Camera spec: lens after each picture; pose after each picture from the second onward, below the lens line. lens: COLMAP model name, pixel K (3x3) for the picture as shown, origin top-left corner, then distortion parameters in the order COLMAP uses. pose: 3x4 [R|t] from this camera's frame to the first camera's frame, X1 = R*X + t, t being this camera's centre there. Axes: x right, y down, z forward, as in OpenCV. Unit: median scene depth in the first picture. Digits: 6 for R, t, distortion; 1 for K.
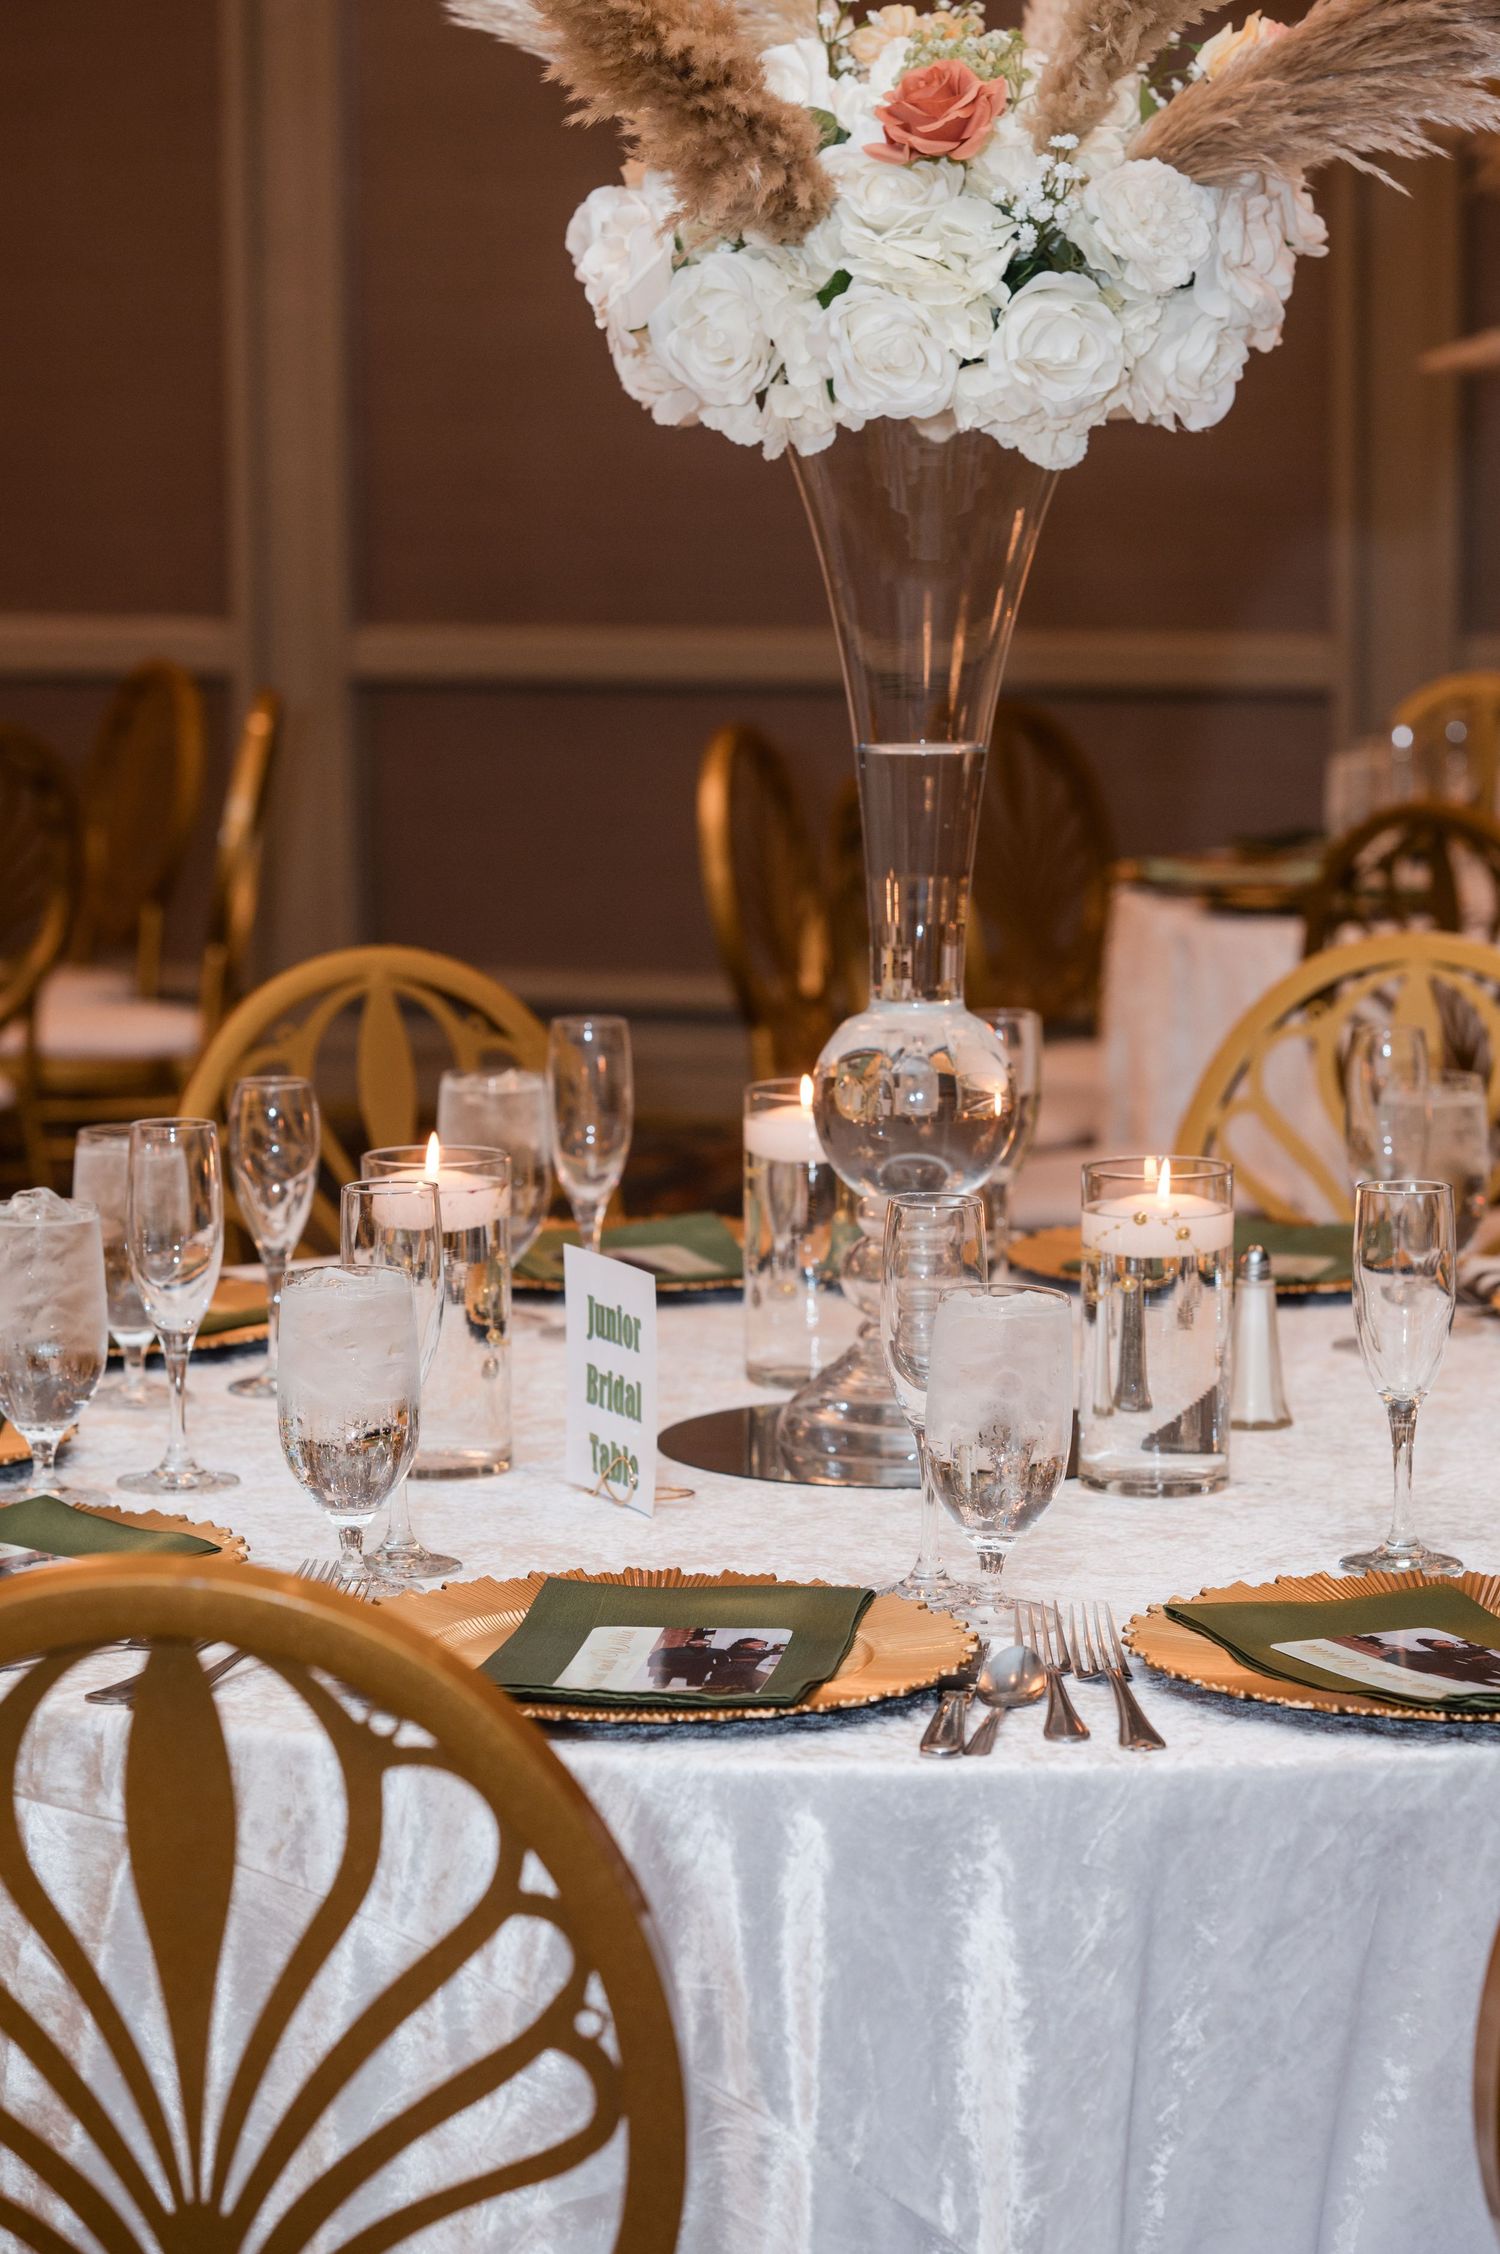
lens RADIAL K [[5813.8, 0, 750.0], [0, 5813.8, 1127.0], [0, 0, 1]] dist [0.013776, -0.814711]
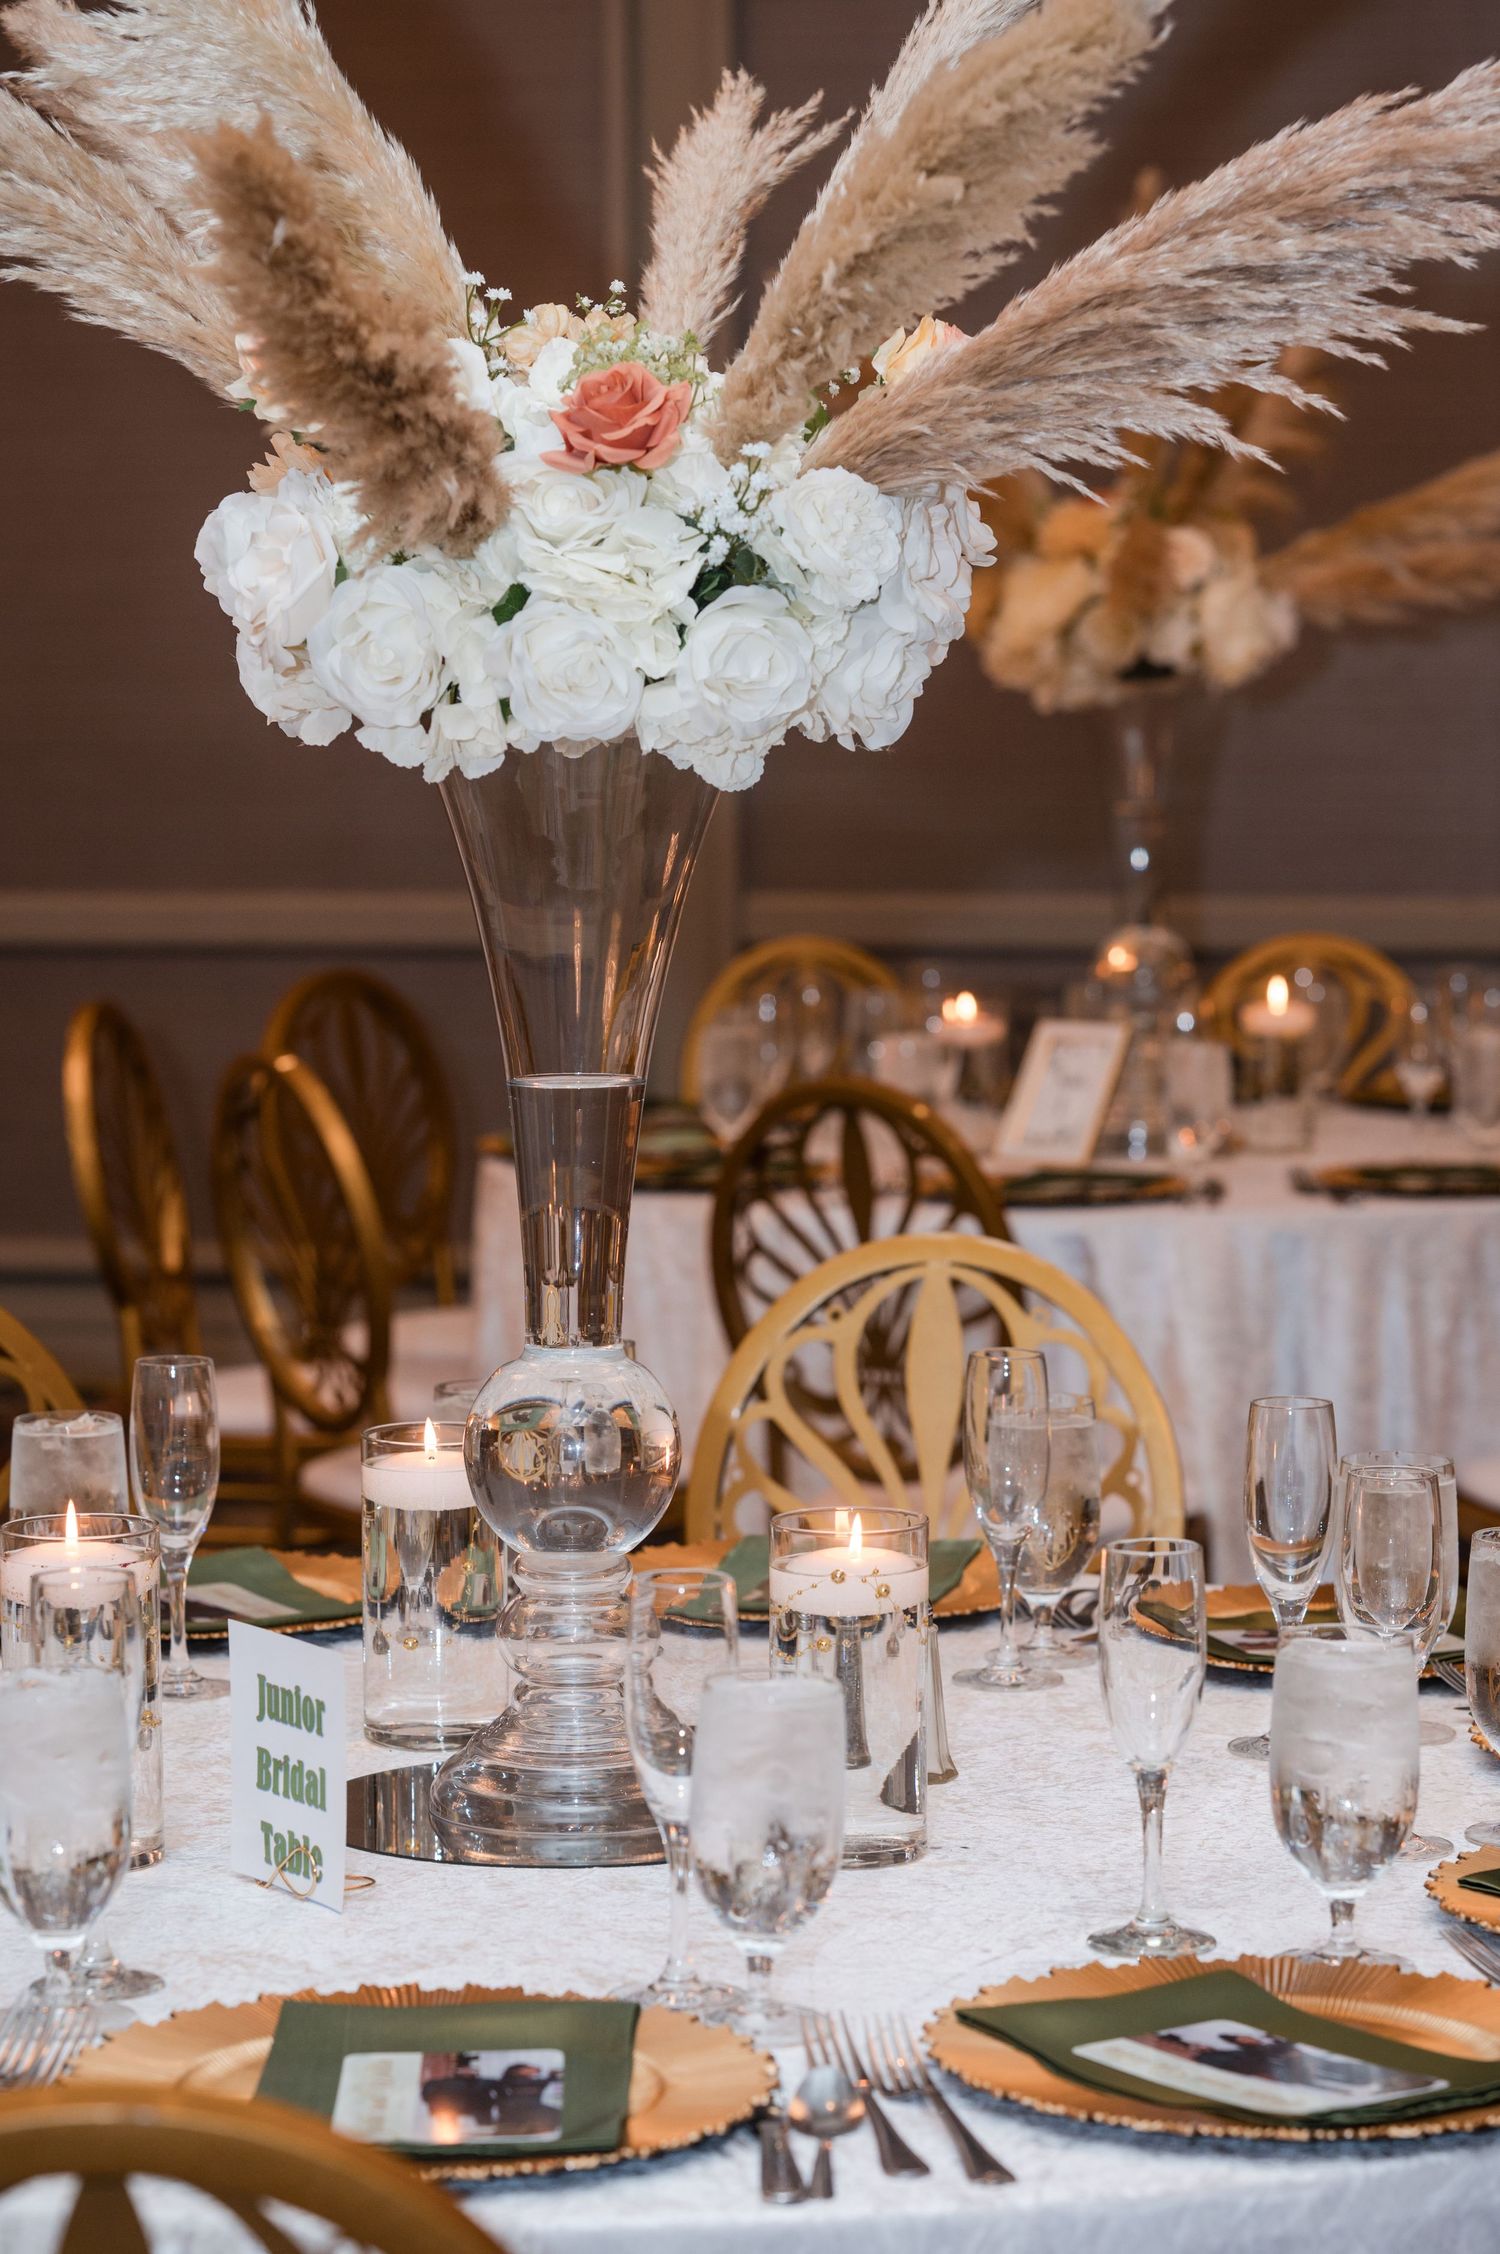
lens RADIAL K [[5573.6, 0, 749.7], [0, 5573.6, 1224.8], [0, 0, 1]] dist [-0.037230, -0.225897]
pose [[0.988022, -0.018014, 0.153257, -0.088103], [0.021009, 0.999618, -0.017944, -0.026389], [-0.152876, 0.020948, 0.988023, 0.102134]]
